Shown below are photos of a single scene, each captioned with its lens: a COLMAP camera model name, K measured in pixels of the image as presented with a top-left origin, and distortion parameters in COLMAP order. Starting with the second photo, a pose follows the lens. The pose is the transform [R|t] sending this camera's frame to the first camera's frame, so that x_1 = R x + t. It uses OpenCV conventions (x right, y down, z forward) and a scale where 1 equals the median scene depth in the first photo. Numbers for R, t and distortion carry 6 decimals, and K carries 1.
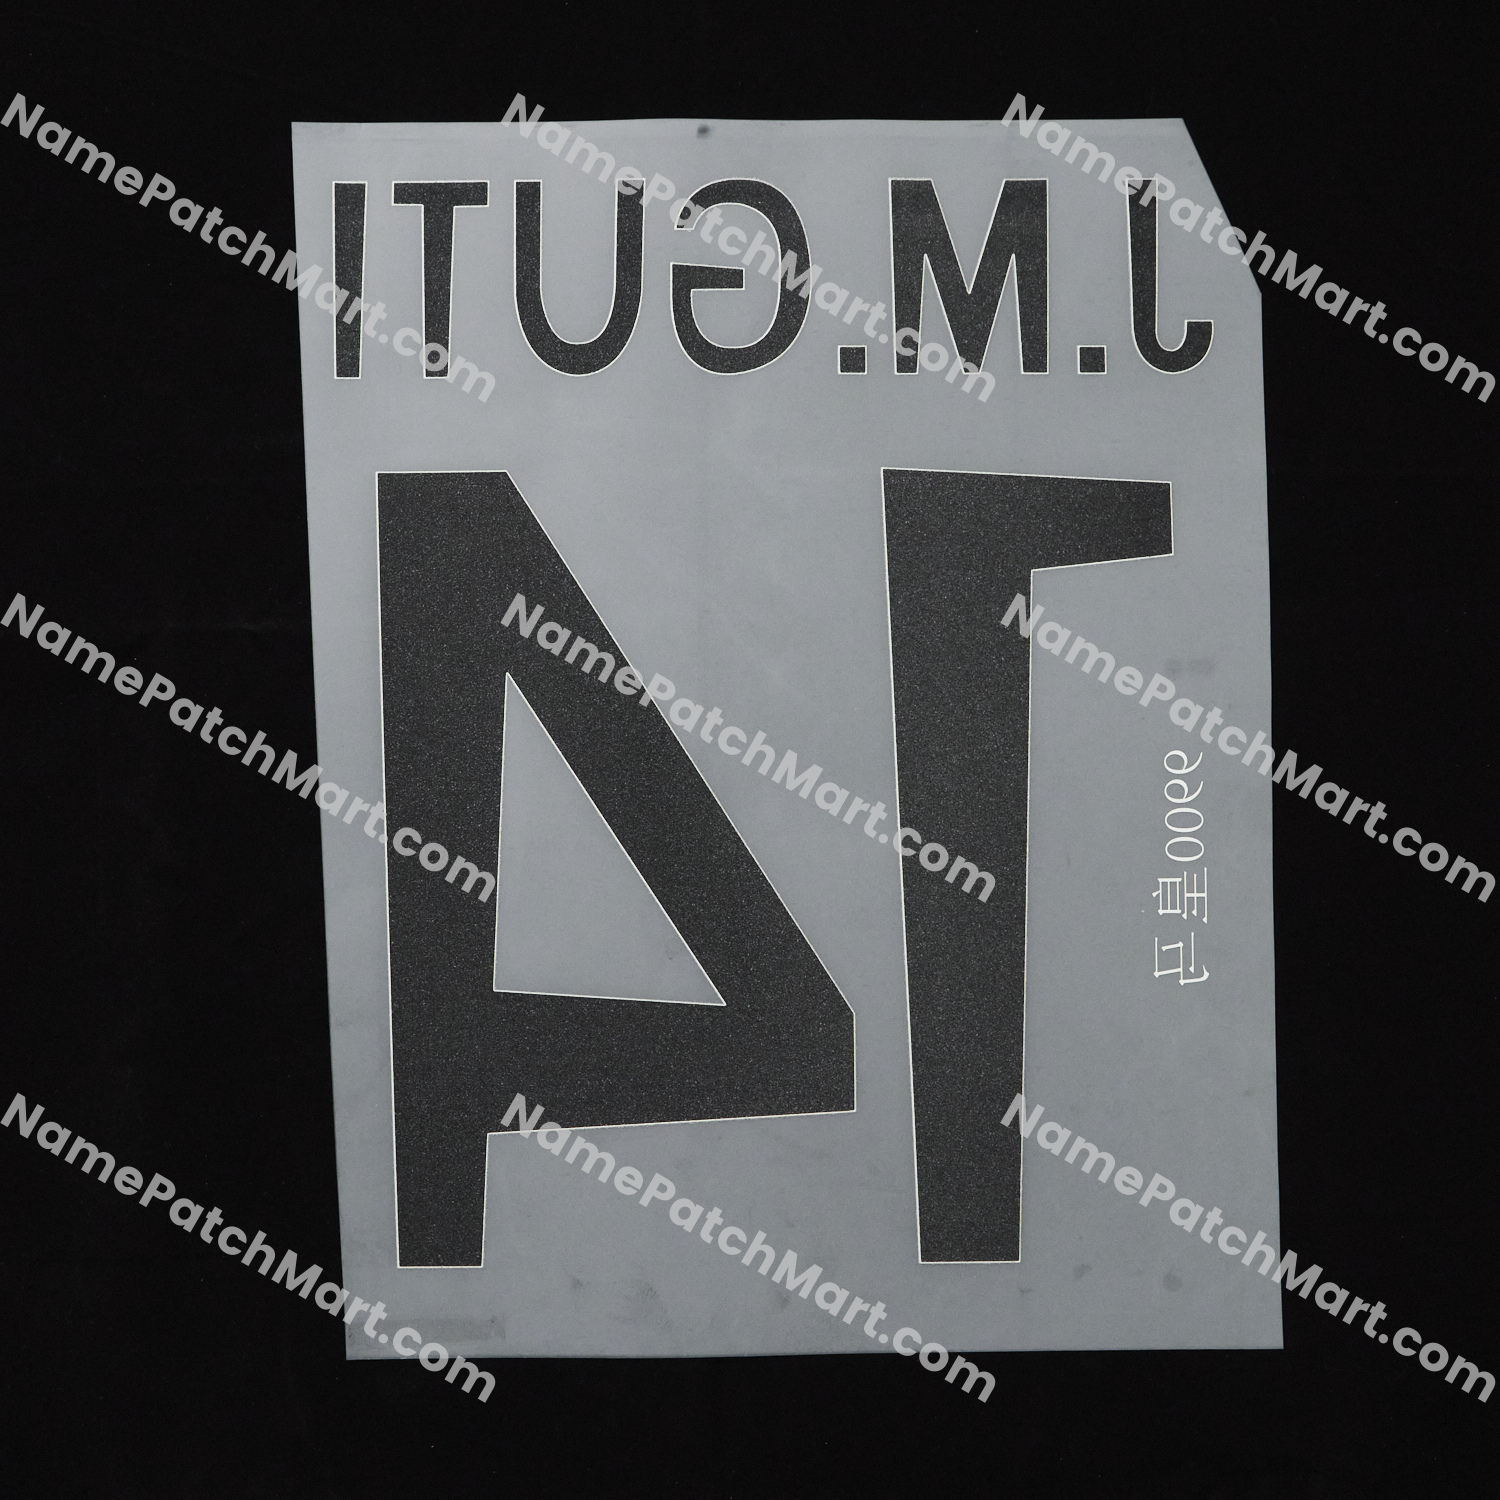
lens RADIAL K [[5804.2, 0, 750.0], [0, 5804.2, 750.0], [0, 0, 1]] dist [0.000226, 0.870647]
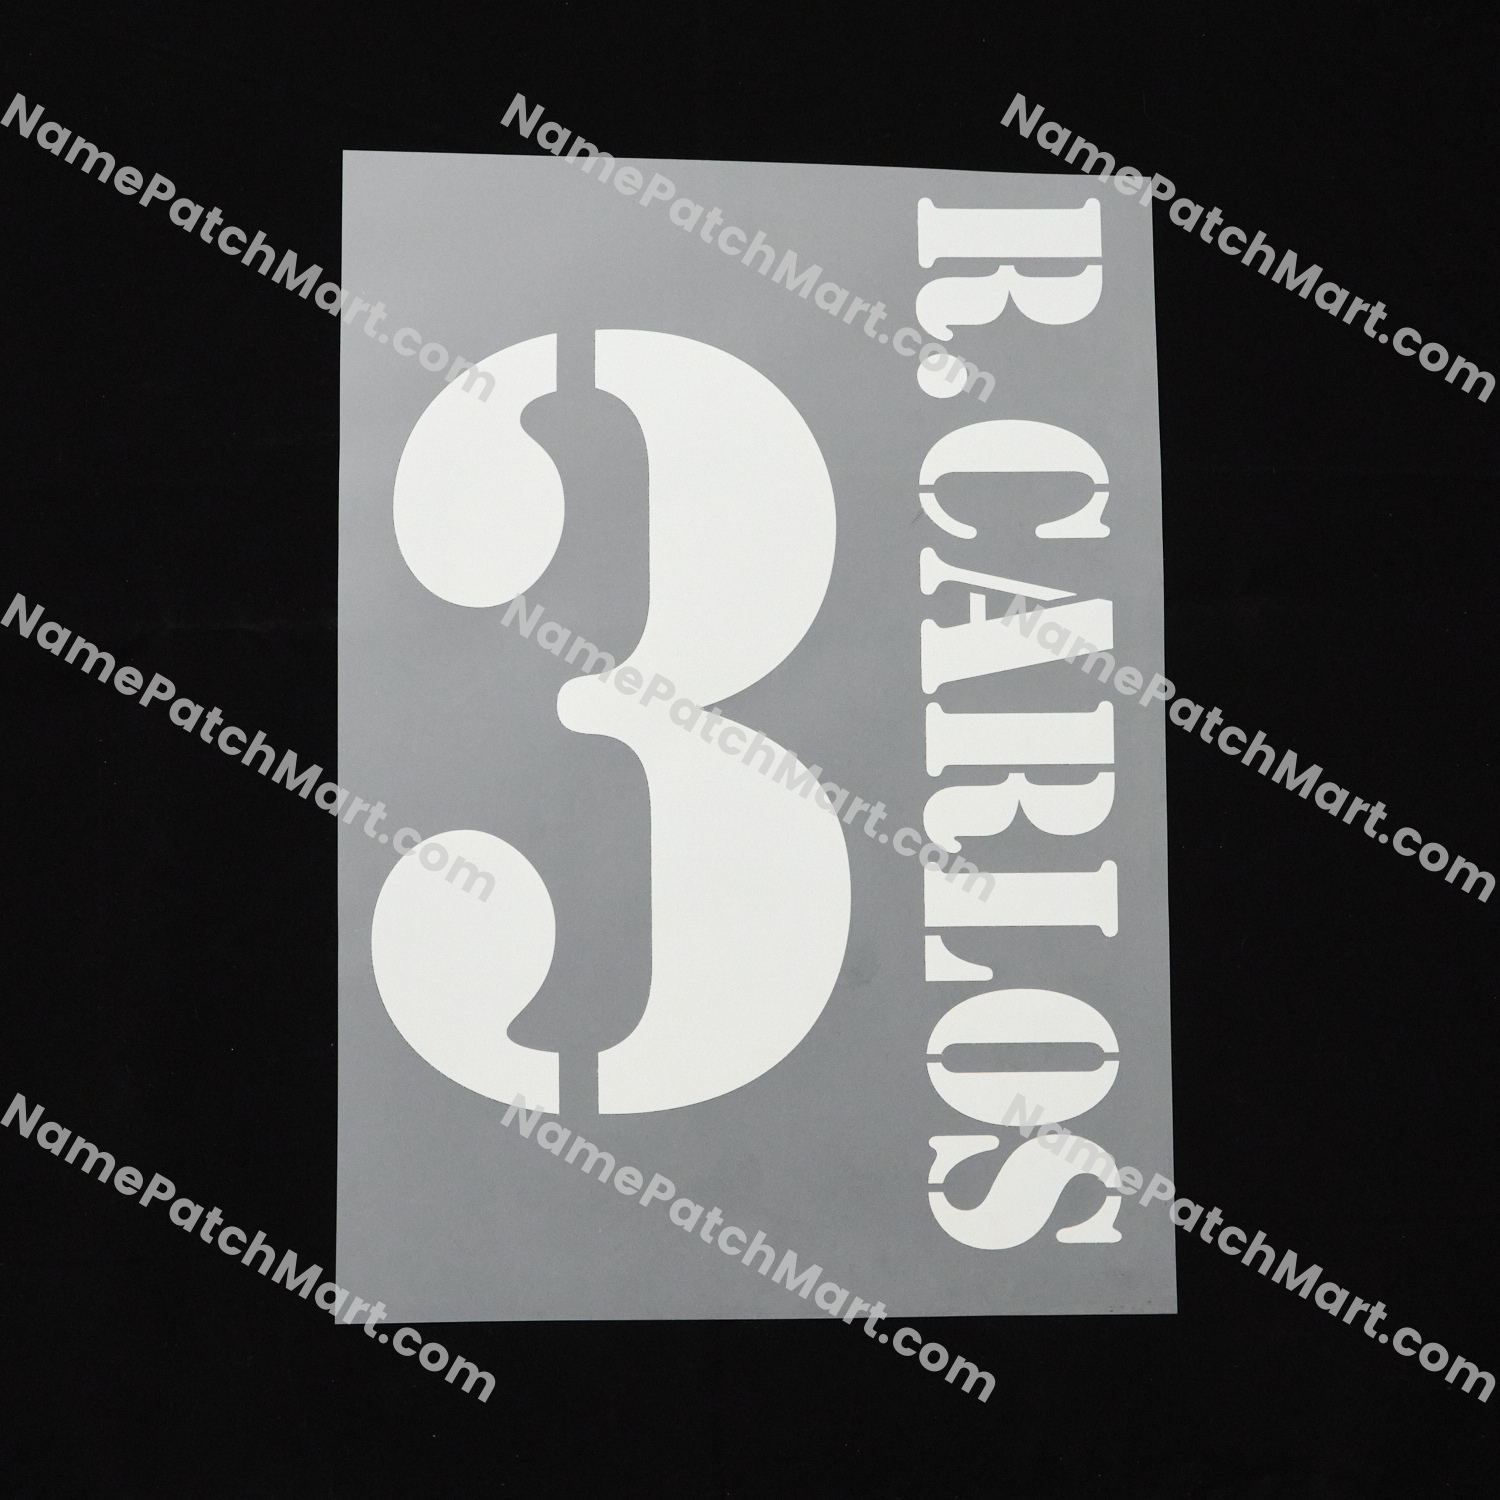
lens RADIAL K [[5804.2, 0, 750.0], [0, 5804.2, 750.0], [0, 0, 1]] dist [0.000226, 0.870647]
pose [[1.000000, -0.000022, -0.000002, 0.000011], [0.000022, 1.000000, 0.000012, 0.172233], [0.000002, -0.000012, 1.000000, 0.000082]]
